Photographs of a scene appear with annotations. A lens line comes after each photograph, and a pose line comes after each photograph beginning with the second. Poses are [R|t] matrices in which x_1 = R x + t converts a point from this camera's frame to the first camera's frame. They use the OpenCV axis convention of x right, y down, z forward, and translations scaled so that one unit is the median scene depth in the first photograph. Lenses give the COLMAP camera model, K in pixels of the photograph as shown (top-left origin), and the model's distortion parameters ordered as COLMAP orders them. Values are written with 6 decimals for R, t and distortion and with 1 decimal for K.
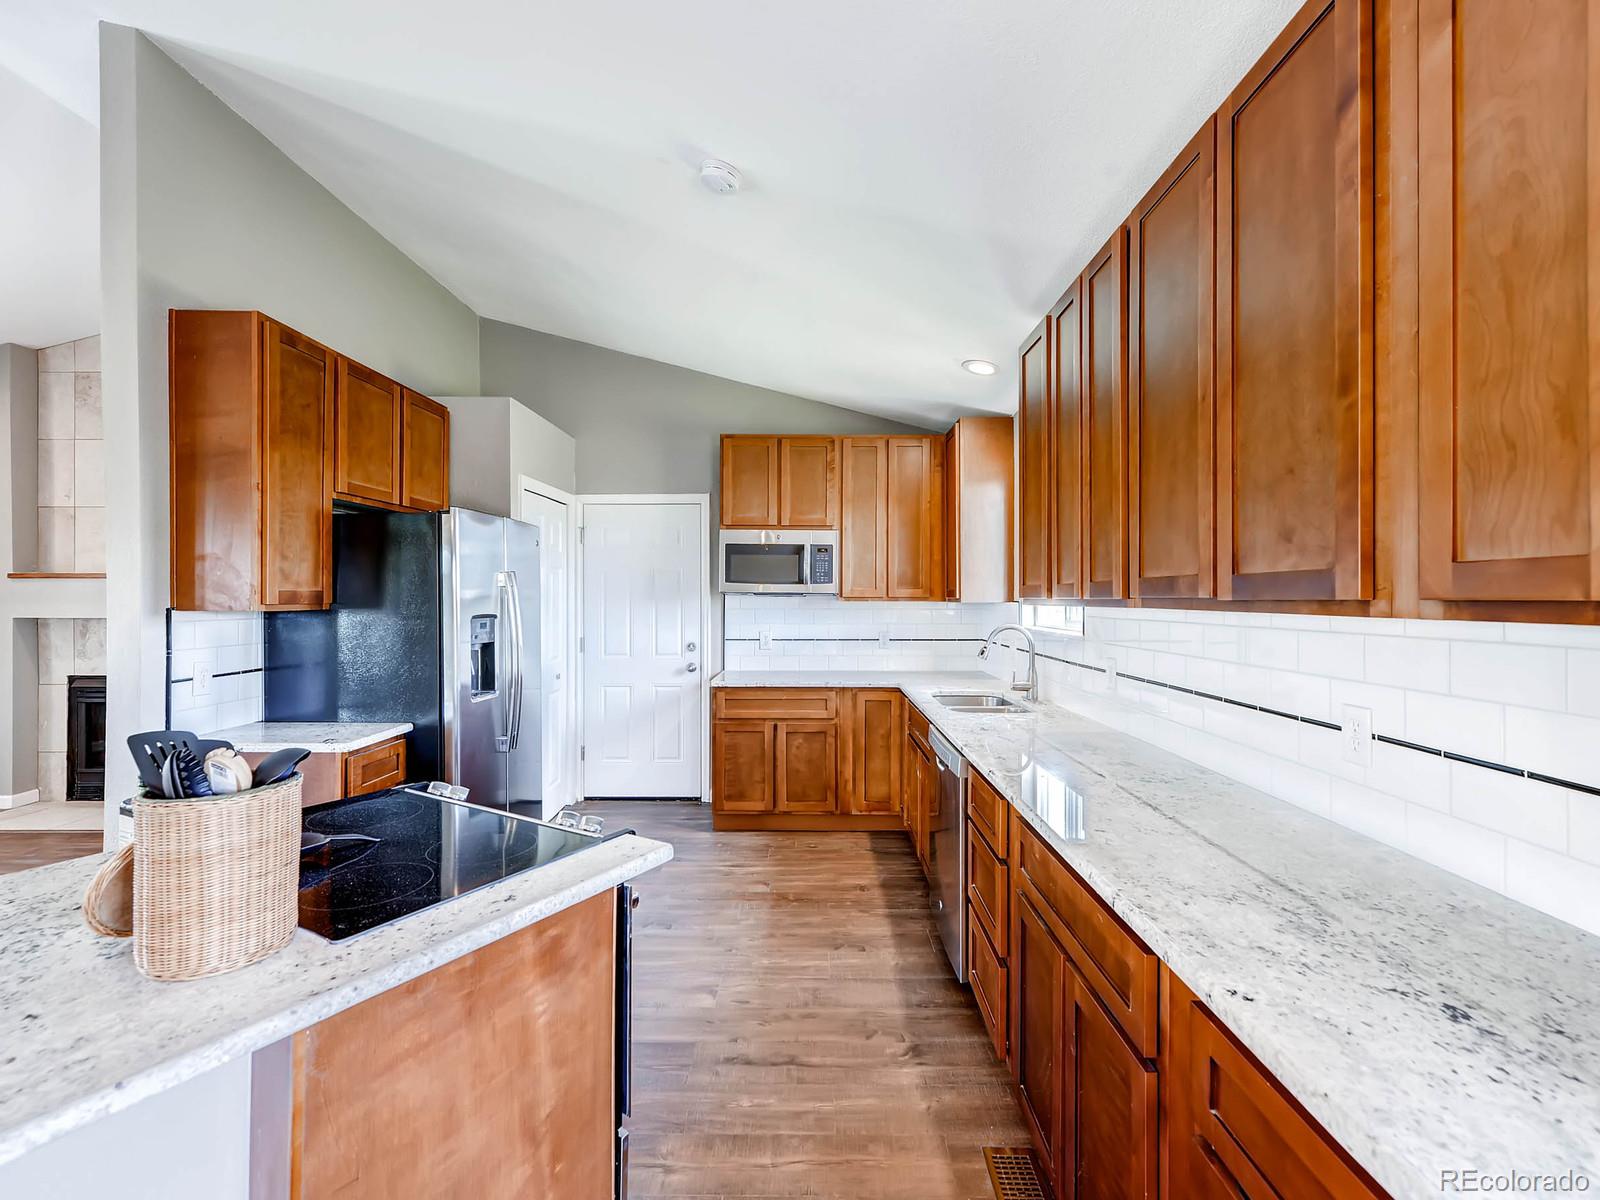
lens RADIAL K [[708.7, 0, 803.9], [0, 708.7, 600.3], [0, 0, 1]] dist [0.014529, -0.001759]
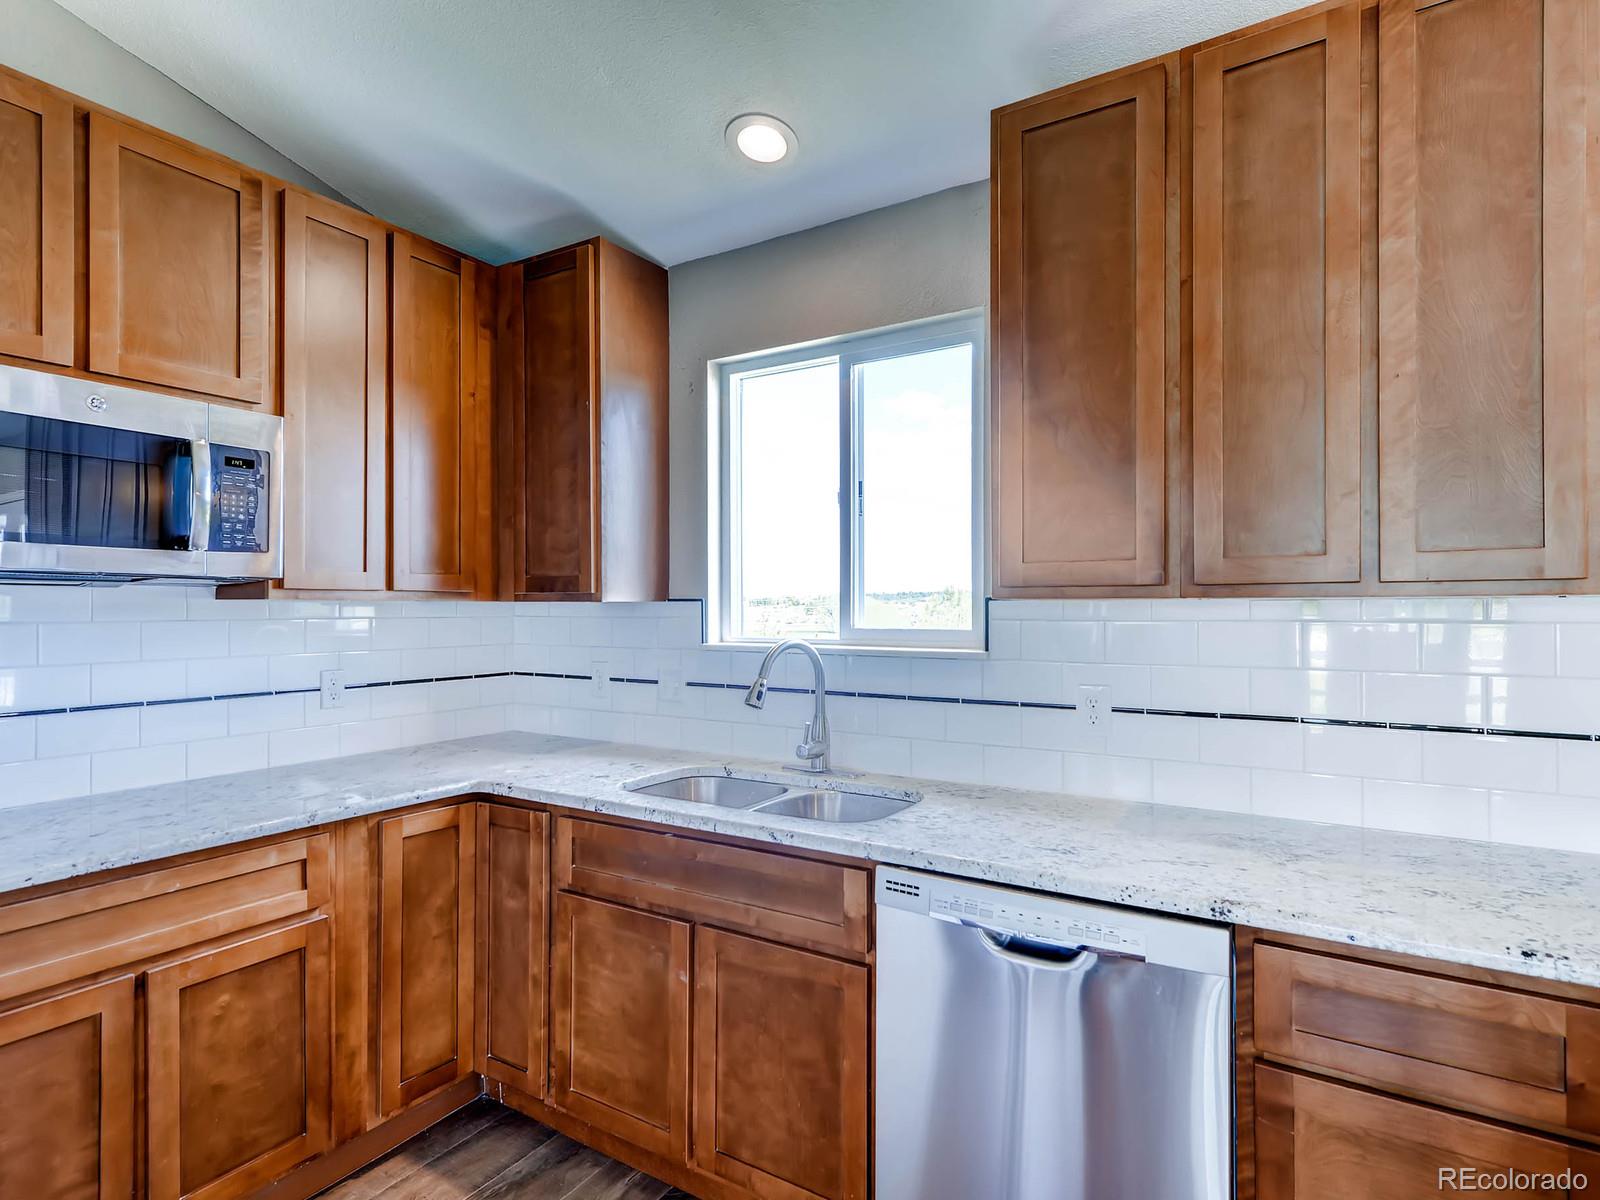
lens RADIAL K [[864.6, 0, 814.9], [0, 864.6, 608.0], [0, 0, 1]] dist [0.012143, 0.000451]
pose [[0.519531, -0.002639, 0.854448, -0.220272], [0.005781, 0.999983, -0.000427, 0.008472], [-0.854432, 0.005162, 0.519537, 0.529834]]
